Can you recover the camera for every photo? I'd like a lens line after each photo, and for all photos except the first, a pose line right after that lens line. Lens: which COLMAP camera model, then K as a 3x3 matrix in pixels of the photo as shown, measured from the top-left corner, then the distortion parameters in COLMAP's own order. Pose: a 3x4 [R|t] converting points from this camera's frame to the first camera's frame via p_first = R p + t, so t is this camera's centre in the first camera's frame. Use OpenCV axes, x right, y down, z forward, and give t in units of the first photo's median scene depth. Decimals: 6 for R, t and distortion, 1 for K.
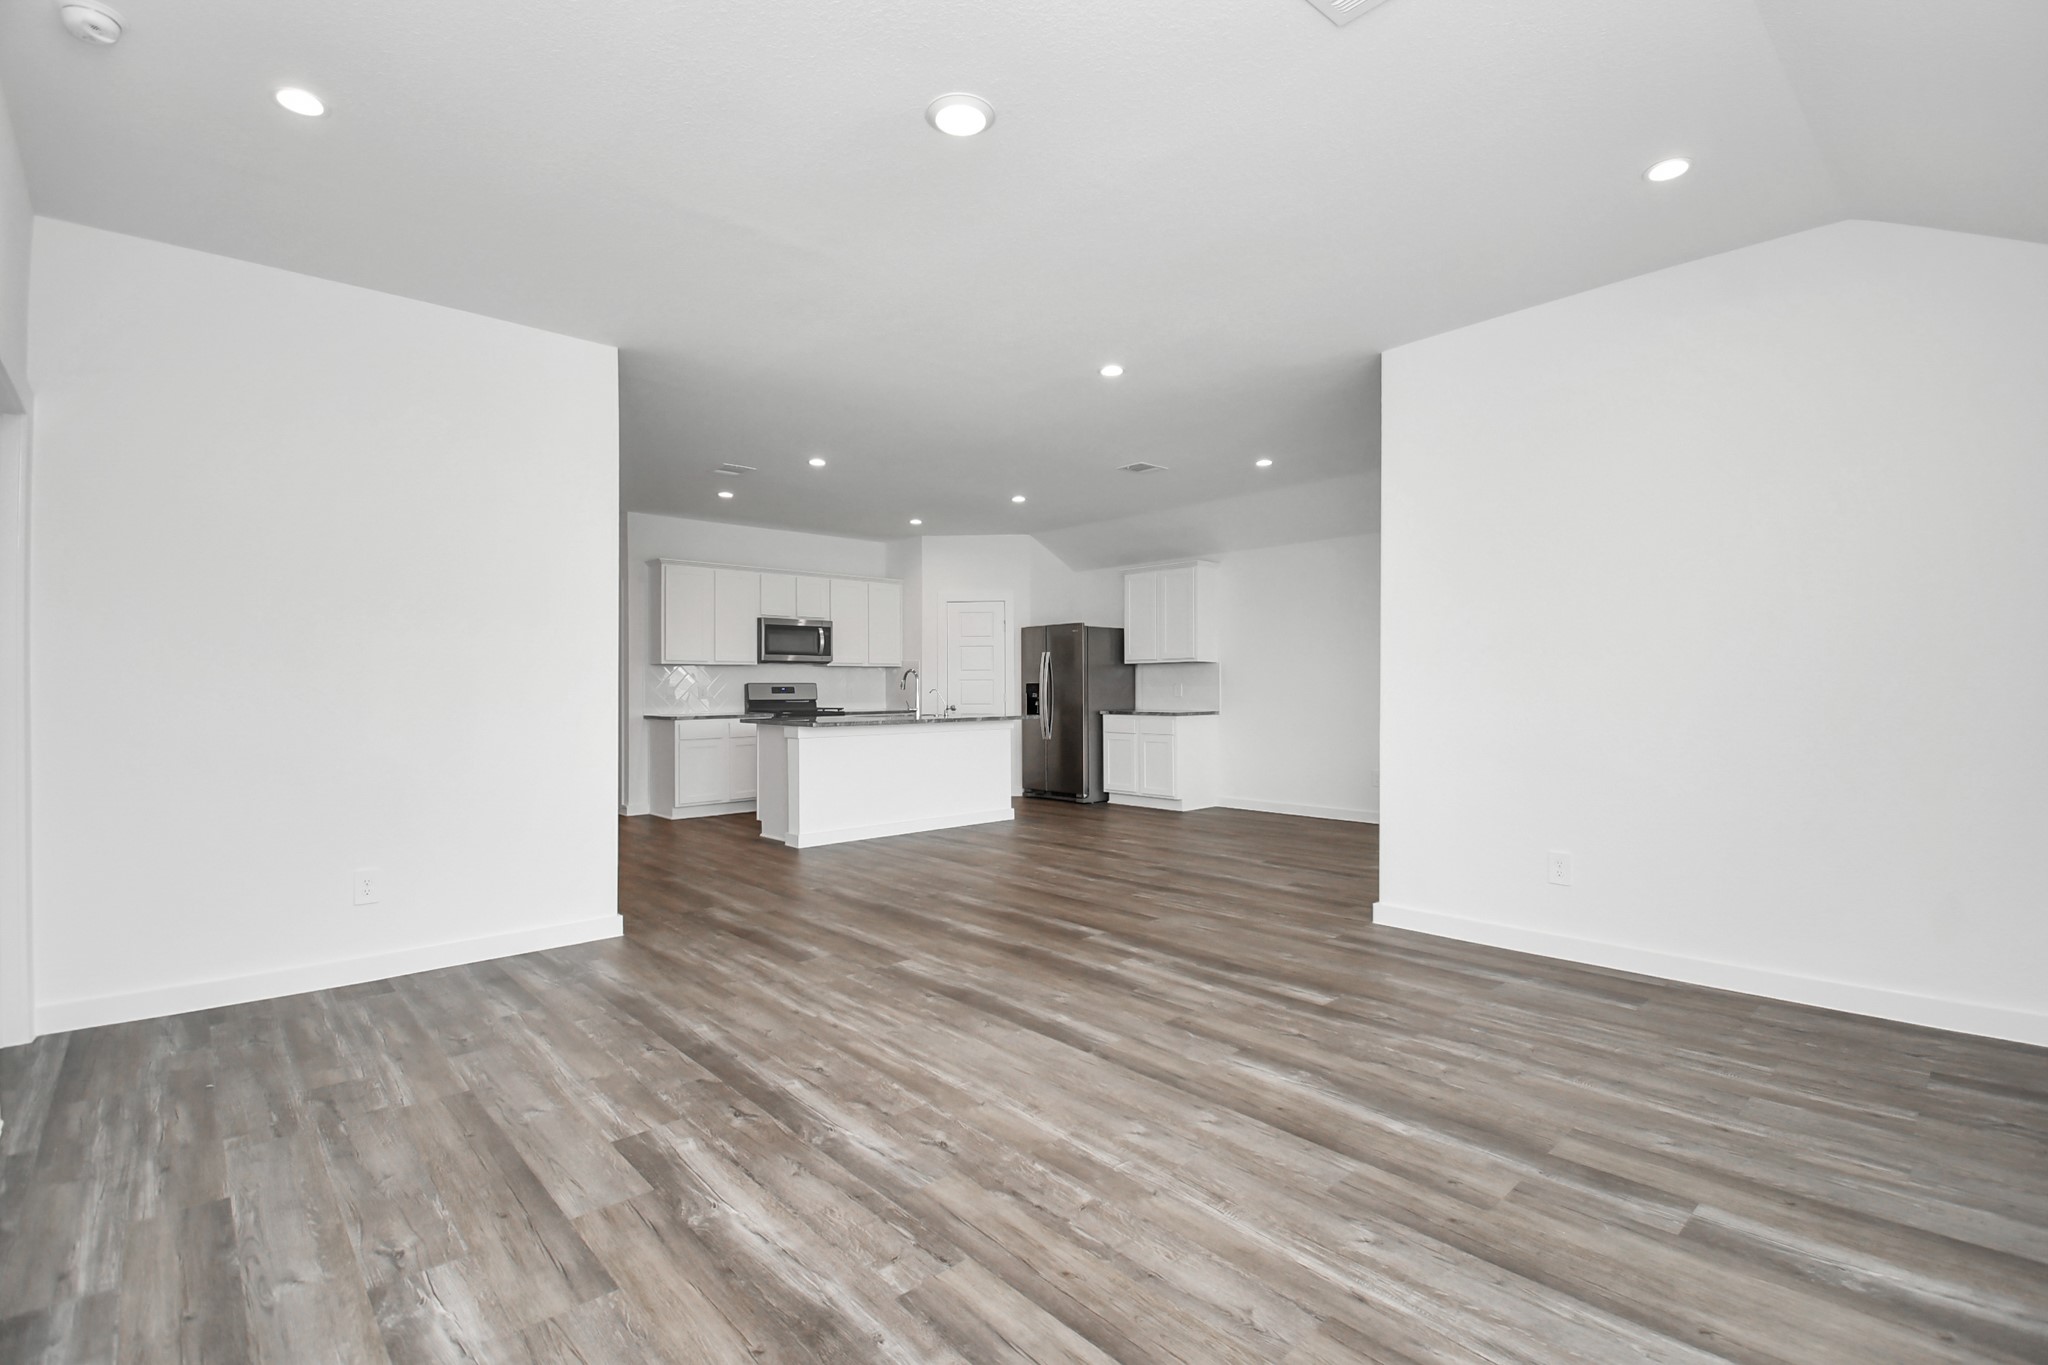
lens RADIAL K [[977.3, 0, 1011.4], [0, 977.3, 694.5], [0, 0, 1]] dist [0.002152, -0.017152]
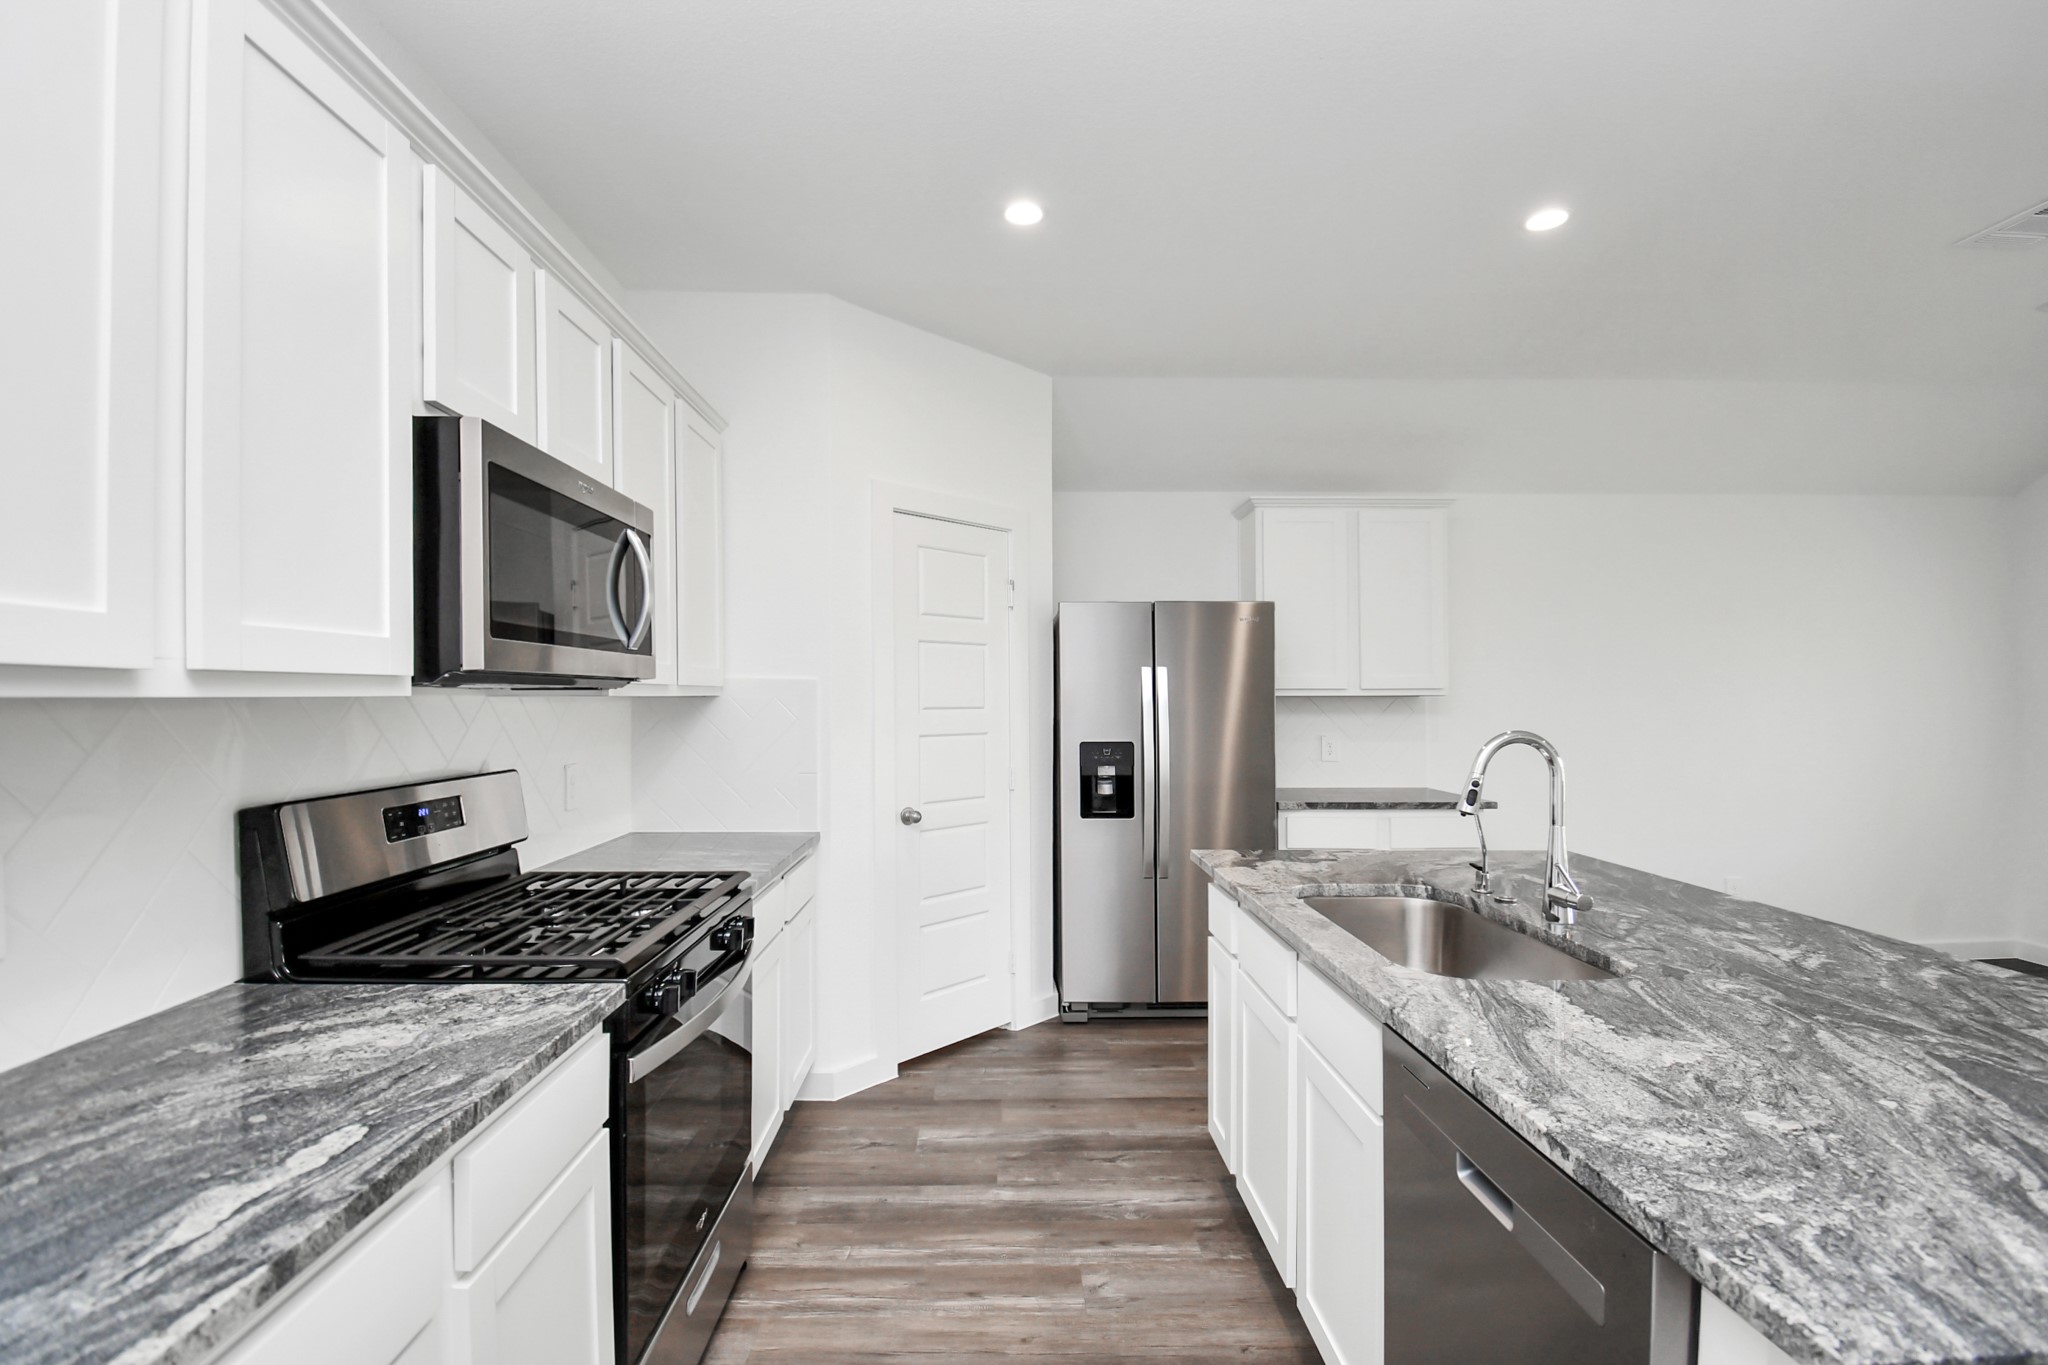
lens RADIAL K [[919.3, 0, 1029.5], [0, 919.3, 687.3], [0, 0, 1]] dist [0.001690, -0.014014]
pose [[0.642029, 0.010061, 0.766614, -0.302321], [0.000985, 0.999902, -0.013948, -0.028781], [-0.766679, 0.009710, 0.641957, 0.792388]]
